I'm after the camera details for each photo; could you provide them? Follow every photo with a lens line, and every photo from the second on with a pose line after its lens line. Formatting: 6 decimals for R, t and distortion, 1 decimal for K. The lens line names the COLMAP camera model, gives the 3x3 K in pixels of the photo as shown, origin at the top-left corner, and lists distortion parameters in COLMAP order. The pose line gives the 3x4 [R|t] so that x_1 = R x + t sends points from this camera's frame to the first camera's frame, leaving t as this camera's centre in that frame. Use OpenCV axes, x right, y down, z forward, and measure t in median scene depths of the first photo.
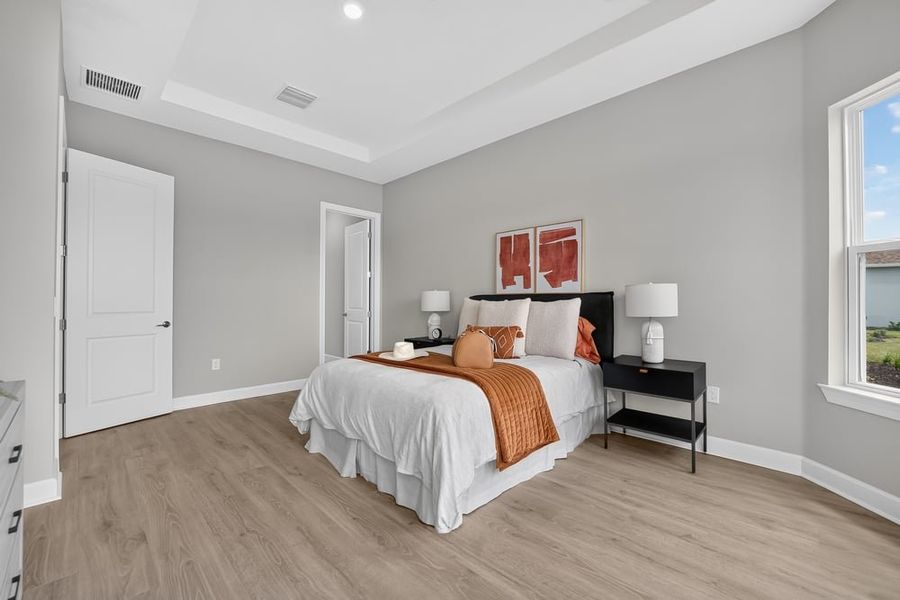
lens RADIAL K [[379.9, 0, 455.9], [0, 379.9, 307.8], [0, 0, 1]] dist [-0.009979, 0.000935]
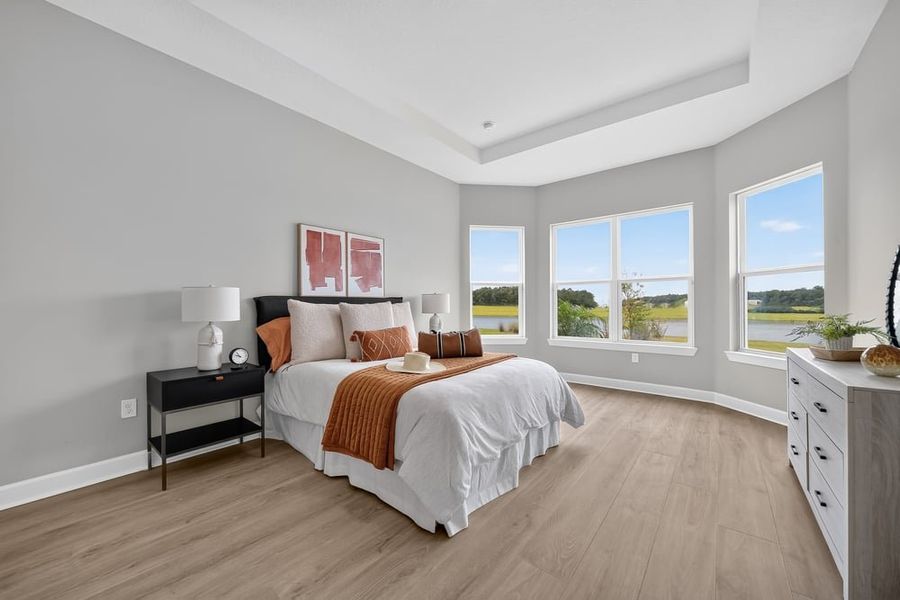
lens RADIAL K [[354.5, 0, 451.2], [0, 354.5, 305.8], [0, 0, 1]] dist [-0.009413, 0.000323]
pose [[-0.122936, -0.000649, 0.992414, -0.774605], [0.026634, 0.999637, 0.003953, -0.009711], [-0.992057, 0.026918, -0.122874, 0.845634]]
